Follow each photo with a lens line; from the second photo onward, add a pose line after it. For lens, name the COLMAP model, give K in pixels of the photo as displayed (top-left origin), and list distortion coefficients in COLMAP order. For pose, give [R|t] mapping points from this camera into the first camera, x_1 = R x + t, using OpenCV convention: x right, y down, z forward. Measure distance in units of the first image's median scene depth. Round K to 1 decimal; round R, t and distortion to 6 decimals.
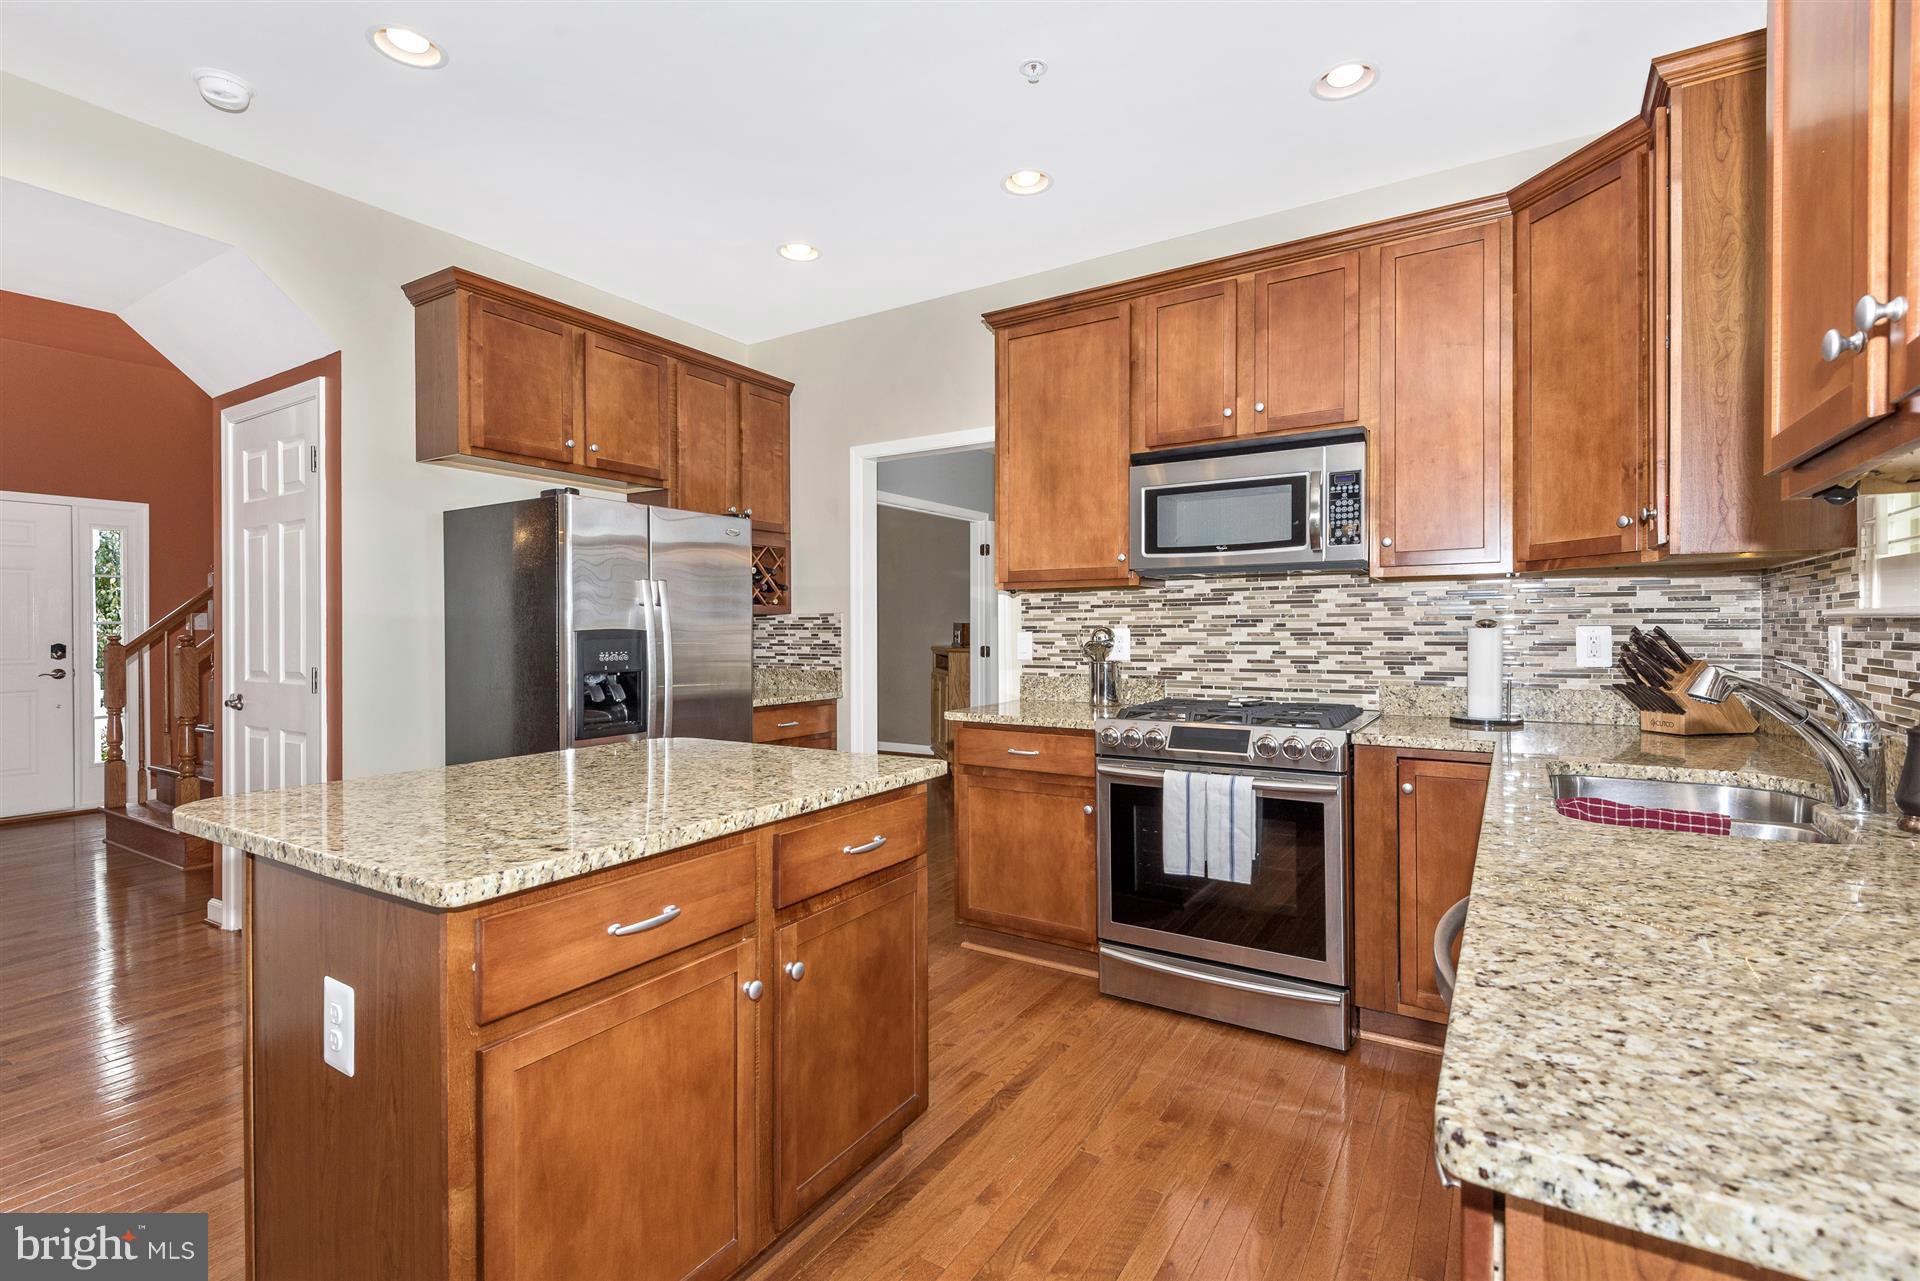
lens RADIAL K [[877.1, 0, 960.0], [0, 877.1, 640.5], [0, 0, 1]] dist [-0.001404, -0.000262]
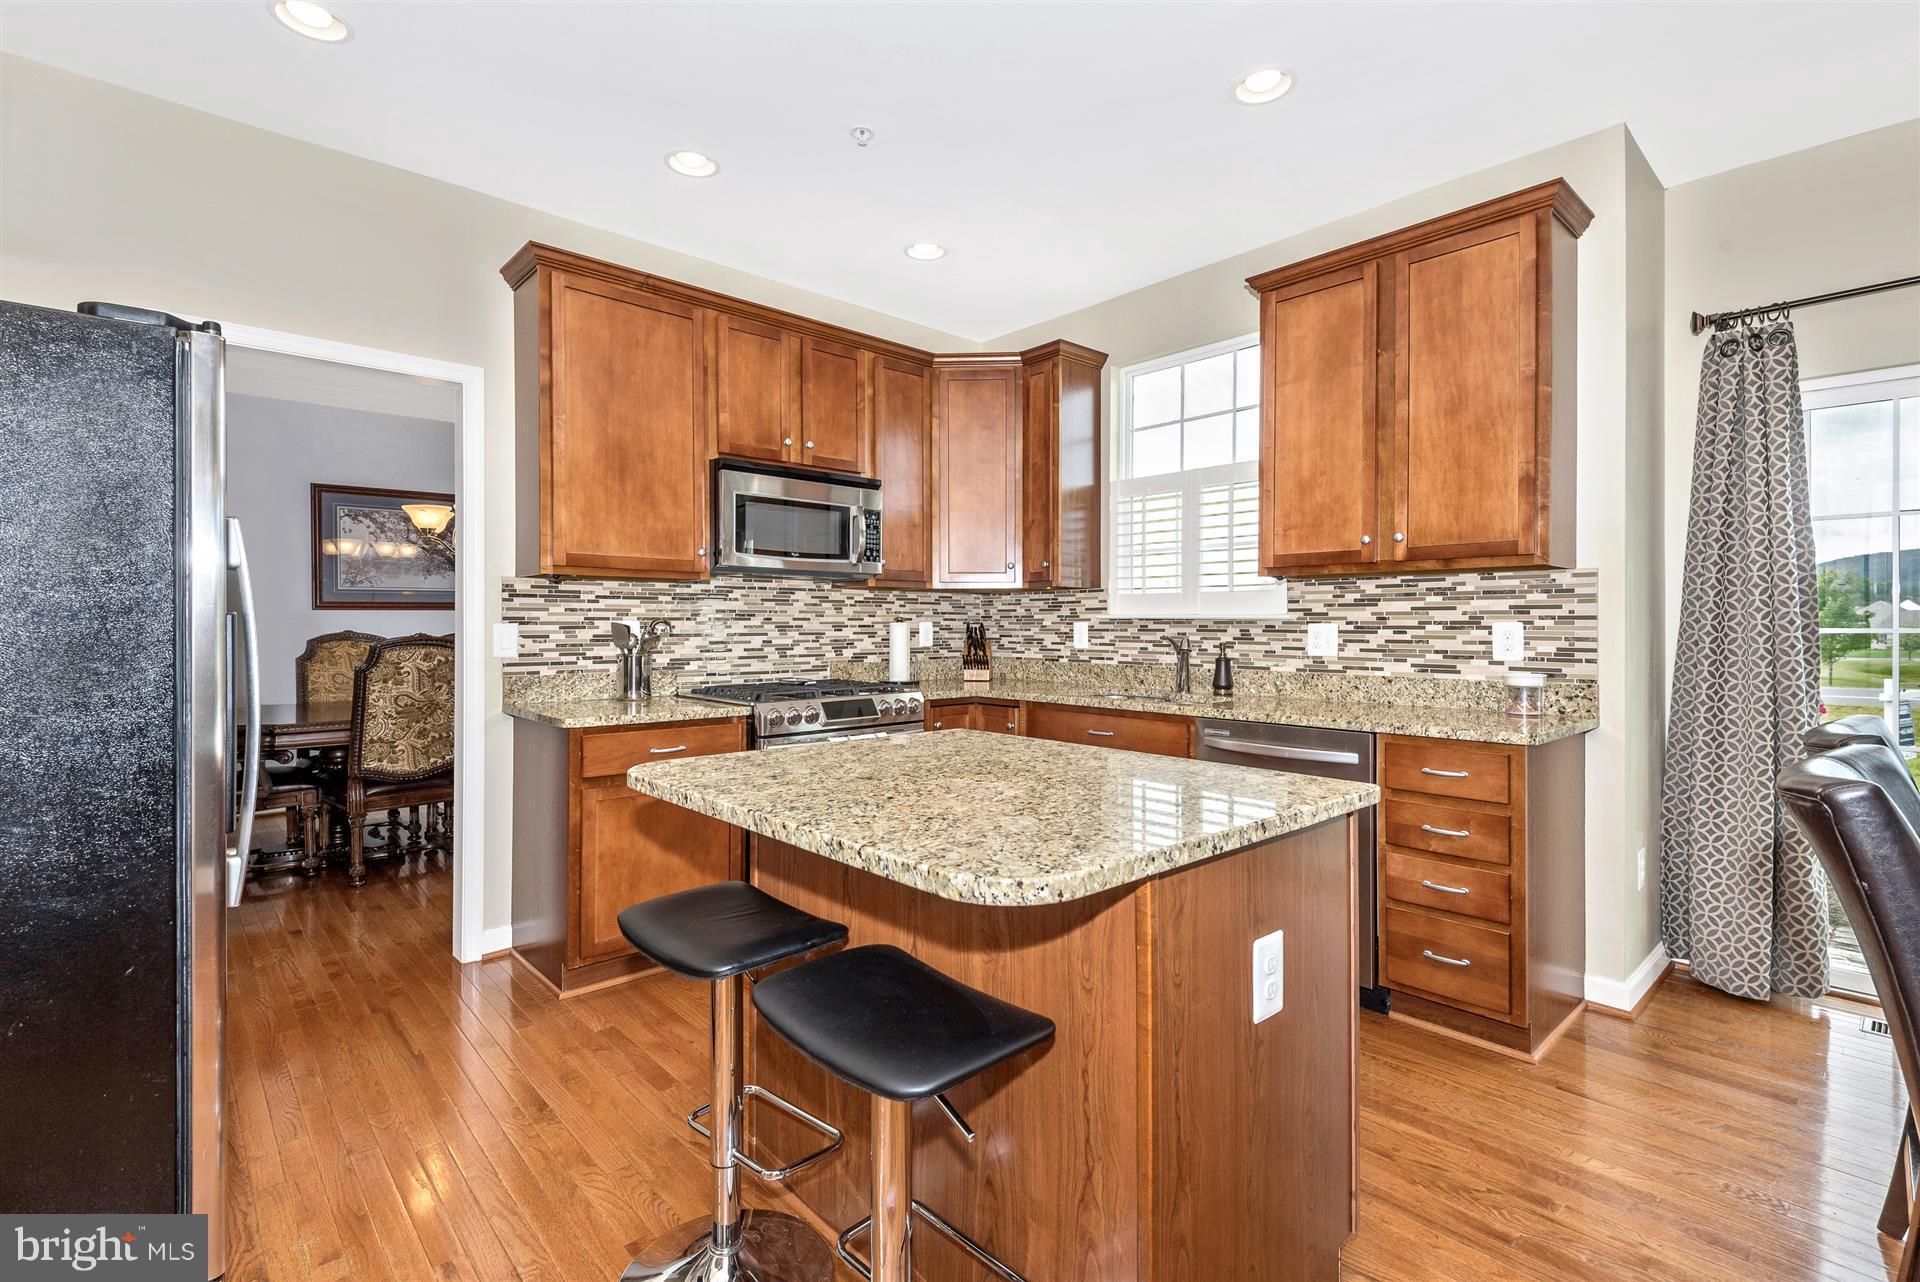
lens RADIAL K [[870.9, 0, 955.6], [0, 870.9, 626.4], [0, 0, 1]] dist [0.041888, -0.027586]
pose [[0.260076, 0.003200, 0.965583, -0.751137], [0.009528, 0.999937, -0.005880, 0.002268], [-0.965541, 0.010729, 0.260029, 0.444564]]
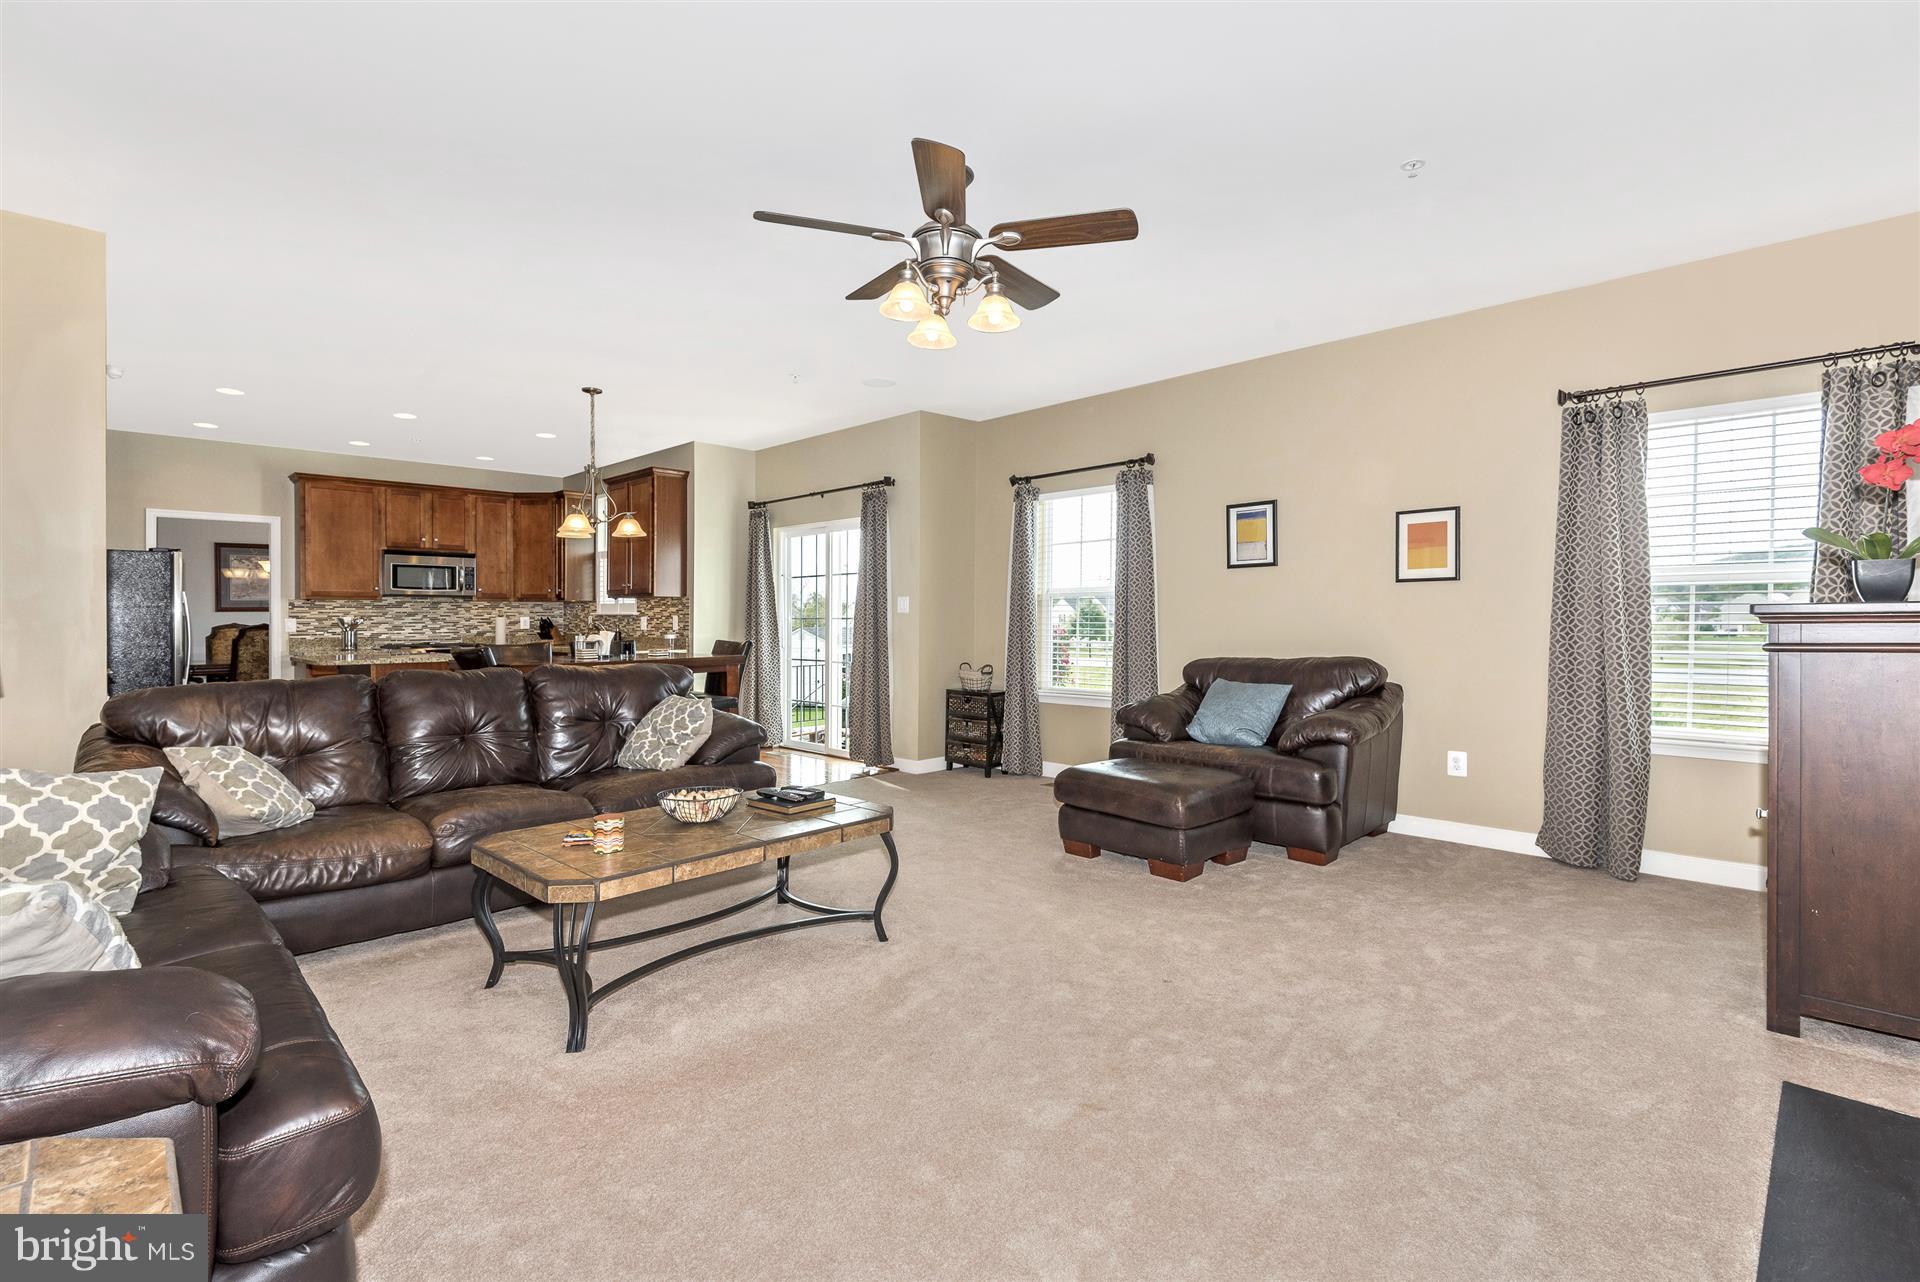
lens RADIAL K [[879.2, 0, 963.9], [0, 879.2, 622.0], [0, 0, 1]] dist [-0.000278, -0.000120]
pose [[0.198251, 0.000864, 0.980151, -1.986395], [0.014816, 0.999883, -0.003878, 0.036802], [-0.980039, 0.015291, 0.198215, -1.172292]]
